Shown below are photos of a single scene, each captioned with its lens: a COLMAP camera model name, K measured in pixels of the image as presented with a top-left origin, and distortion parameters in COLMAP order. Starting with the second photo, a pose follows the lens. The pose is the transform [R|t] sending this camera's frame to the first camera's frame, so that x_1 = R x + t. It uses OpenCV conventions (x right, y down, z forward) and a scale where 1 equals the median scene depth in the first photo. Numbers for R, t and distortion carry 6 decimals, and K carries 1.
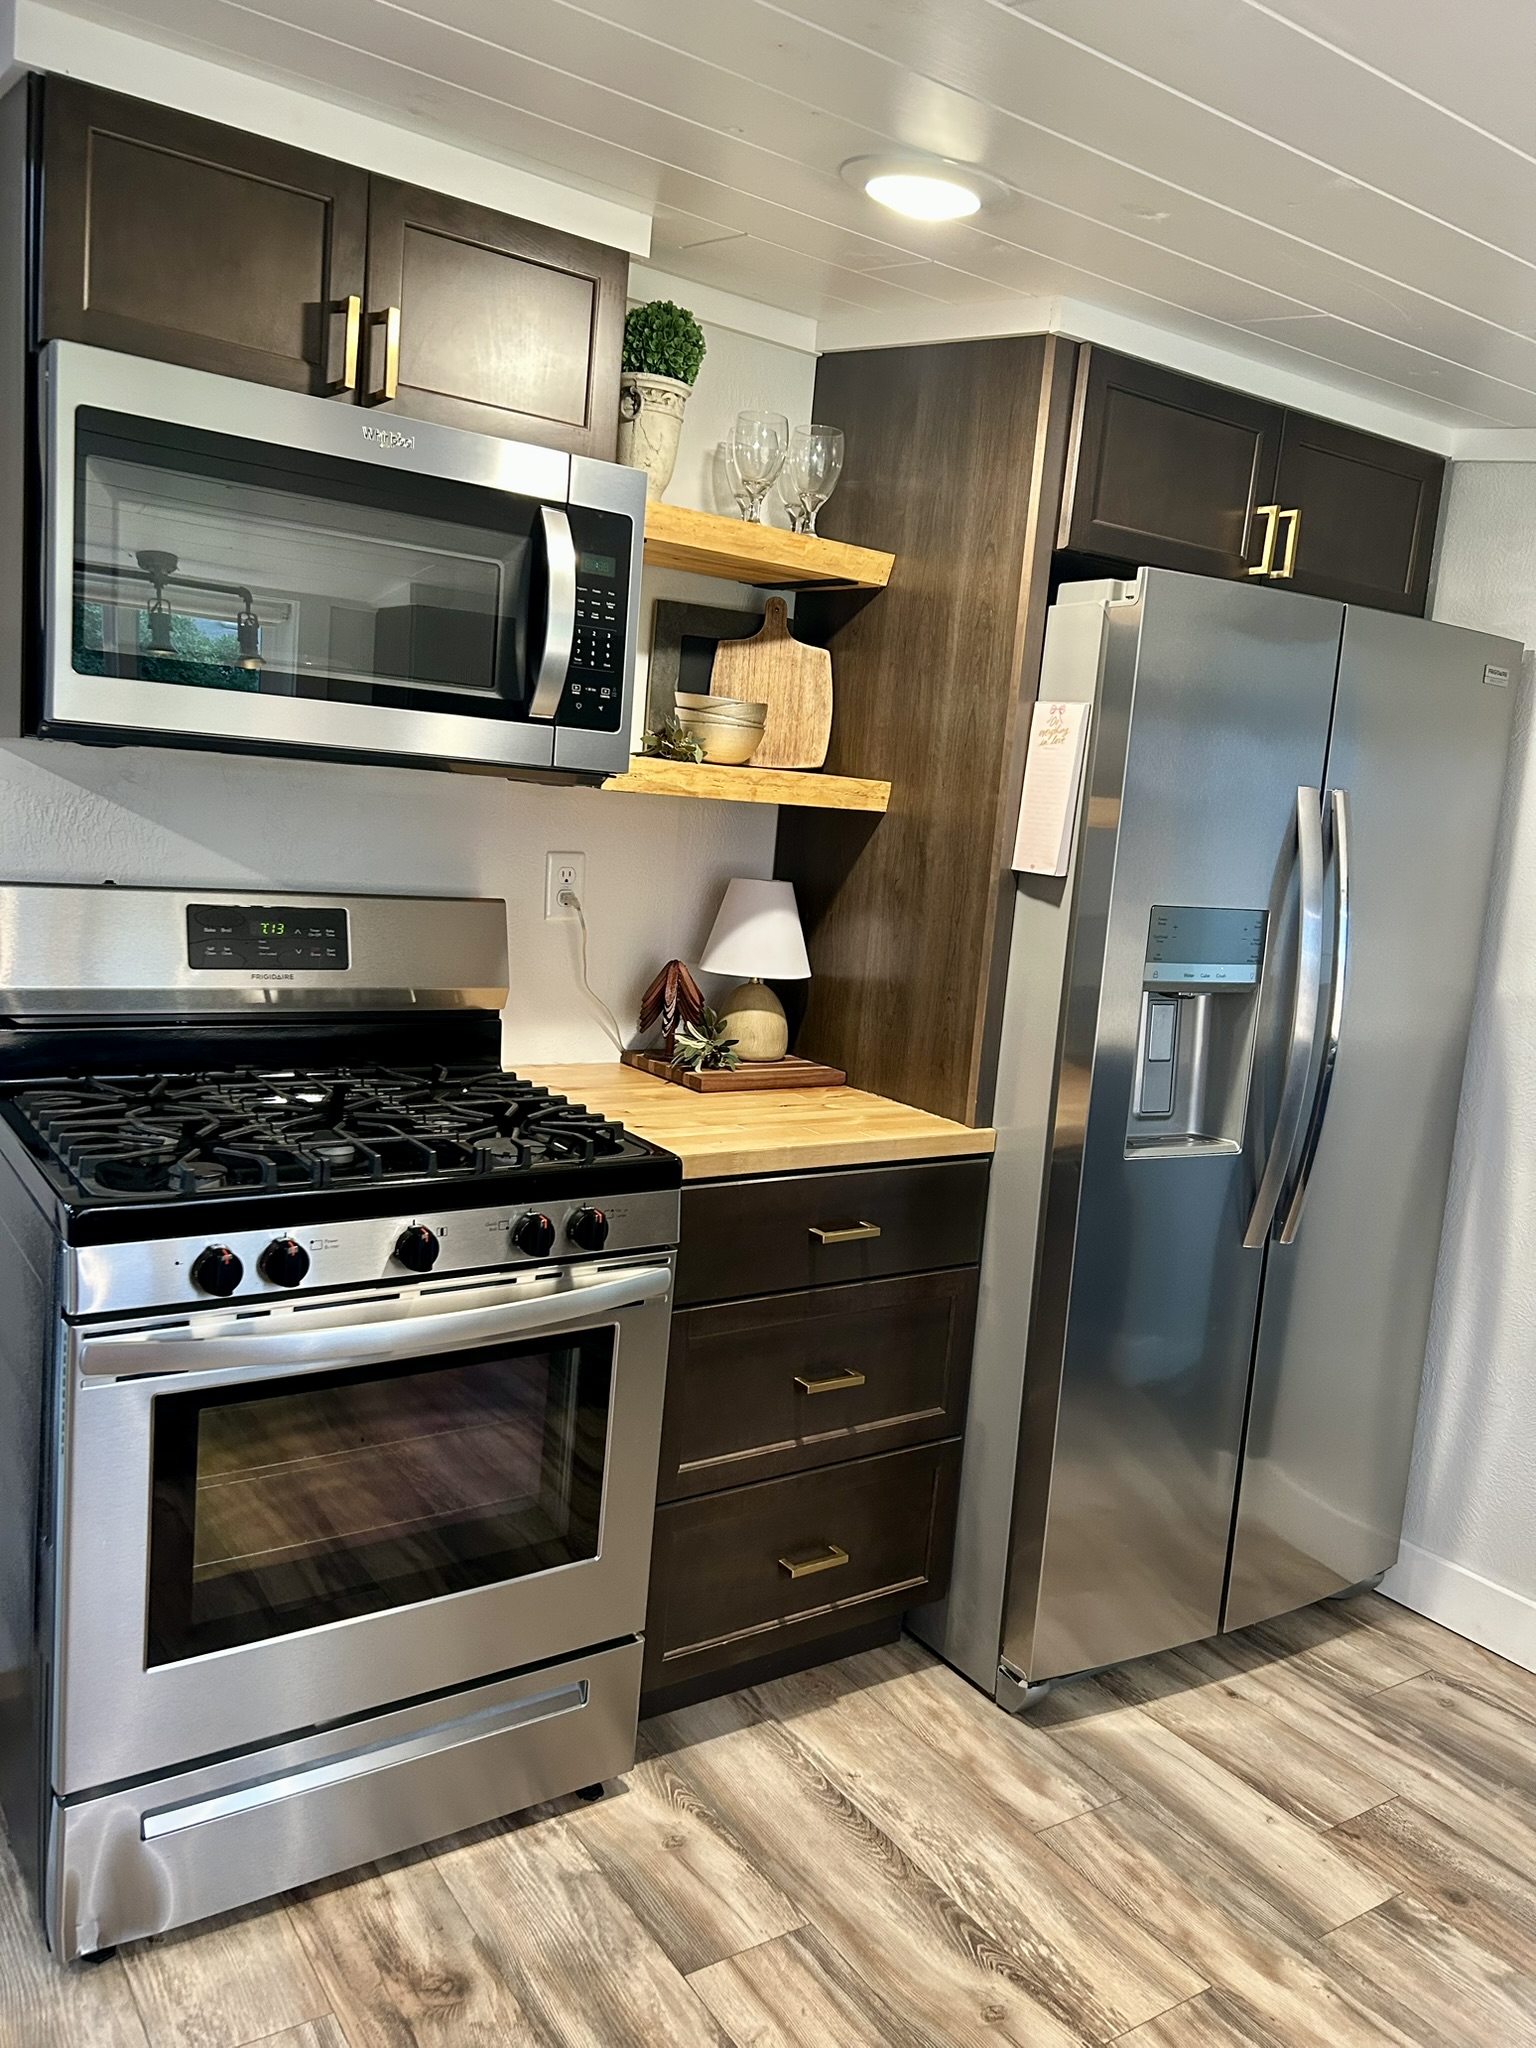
lens RADIAL K [[1544.5, 0, 766.3], [0, 1544.5, 1018.7], [0, 0, 1]] dist [0.026708, -0.012789]
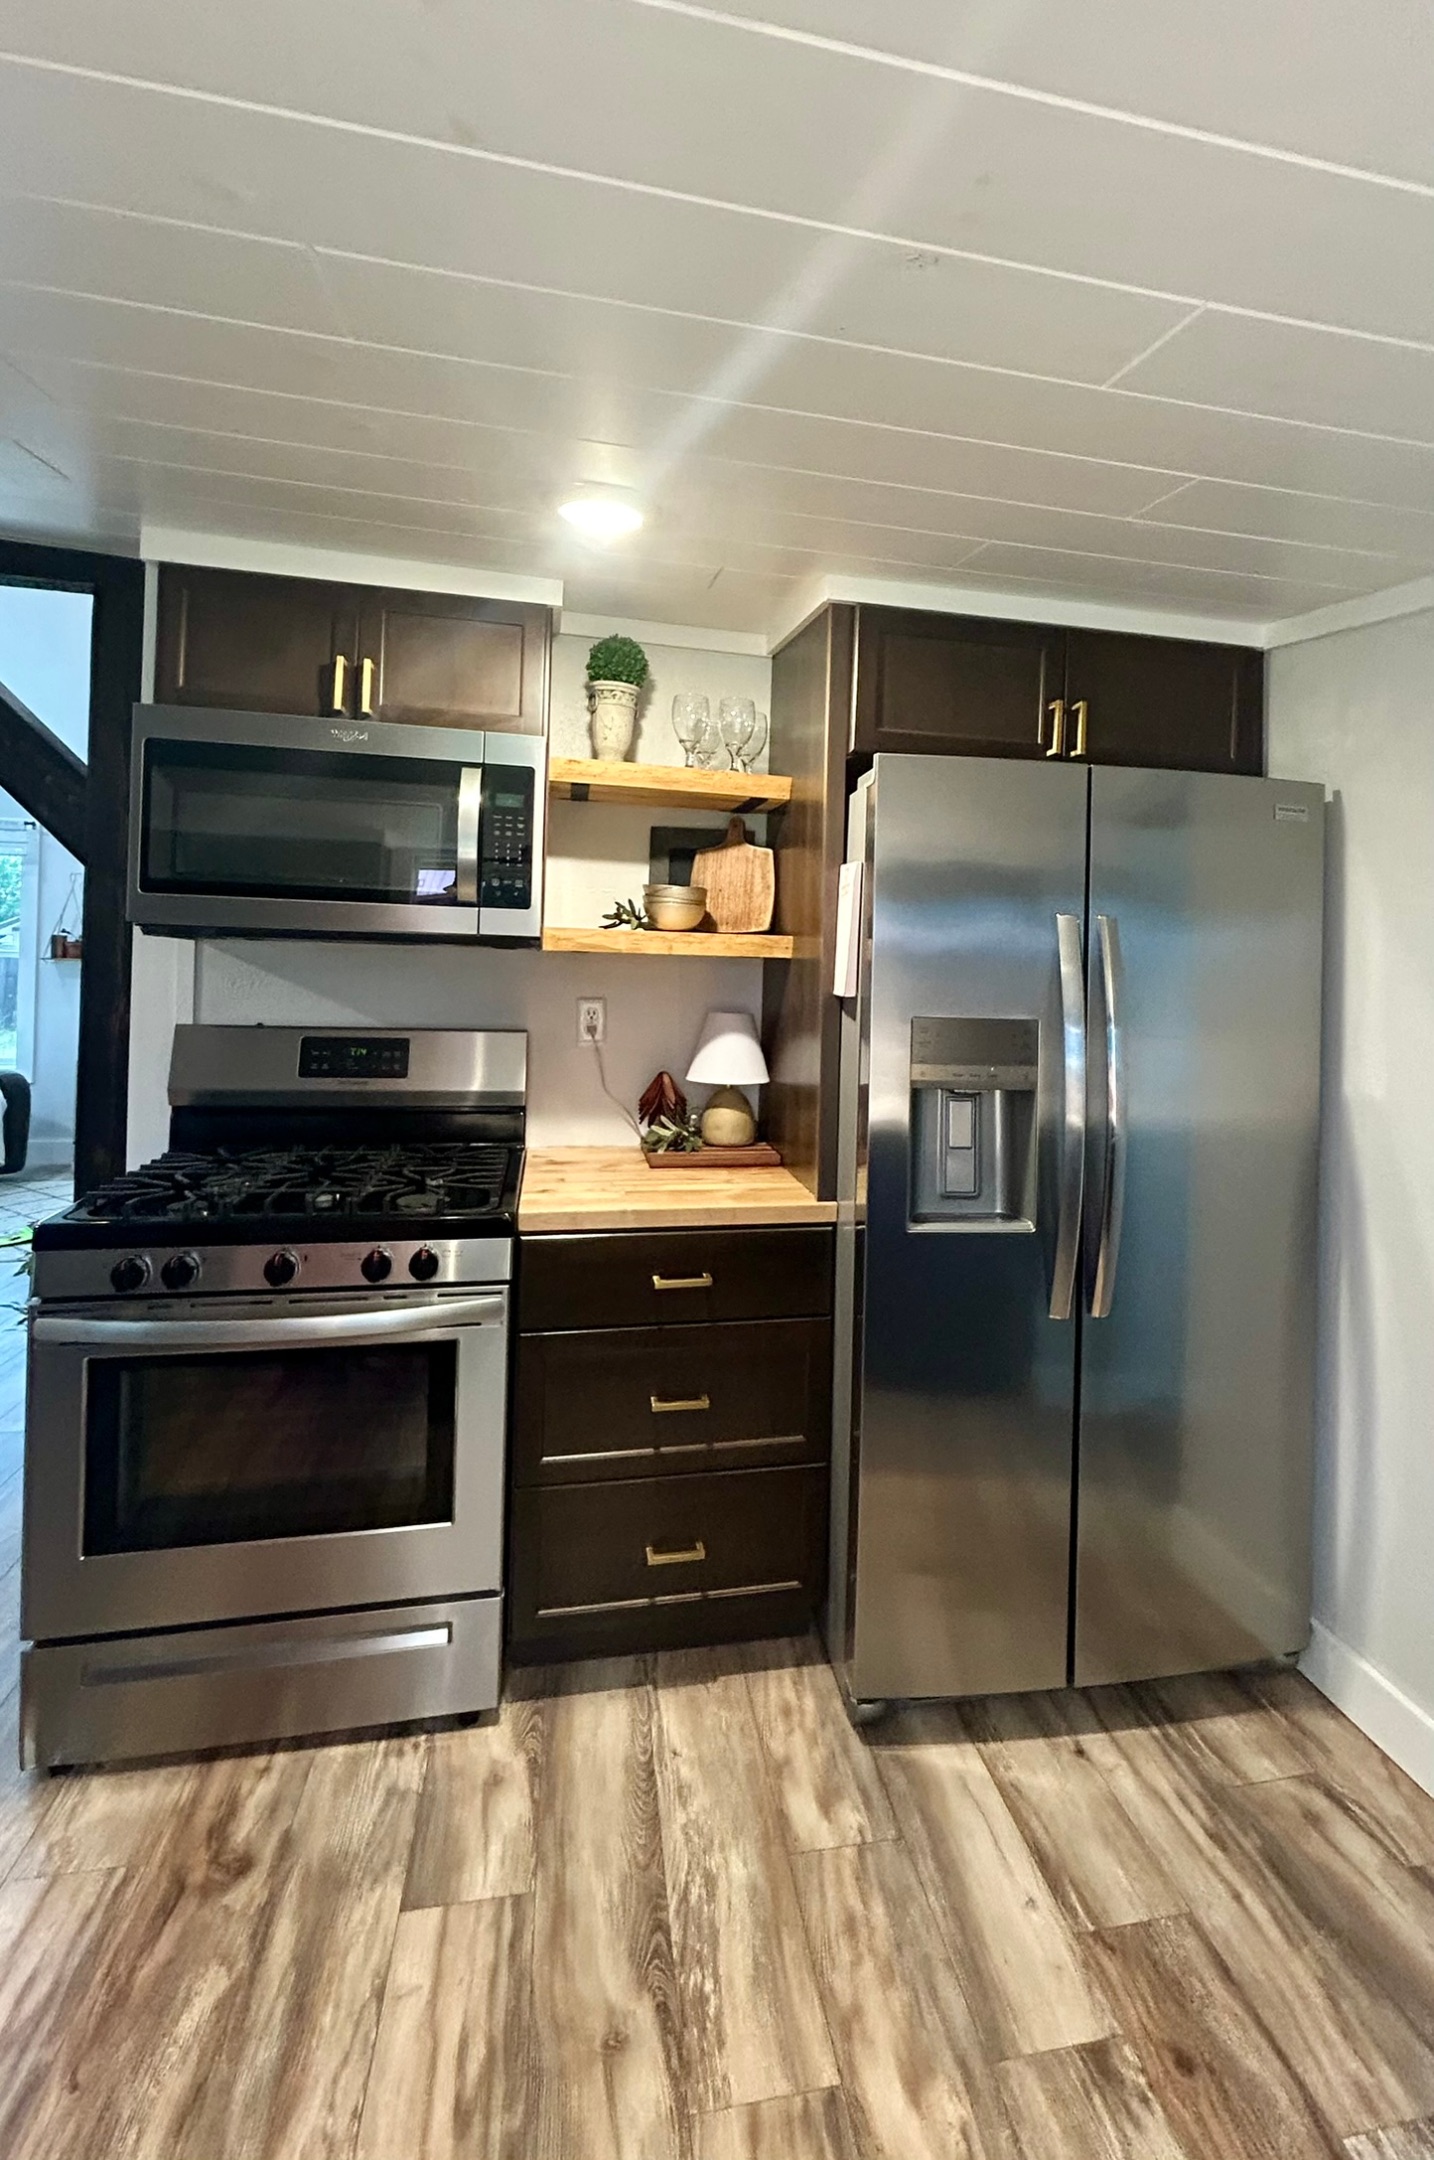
lens RADIAL K [[969.6, 0, 792.3], [0, 969.6, 965.8], [0, 0, 1]] dist [0.002069, 0.000958]
pose [[0.926043, -0.053404, -0.373621, 0.433523], [-0.009584, 0.986292, -0.164730, 0.012559], [0.377296, 0.156128, 0.912837, 0.250607]]
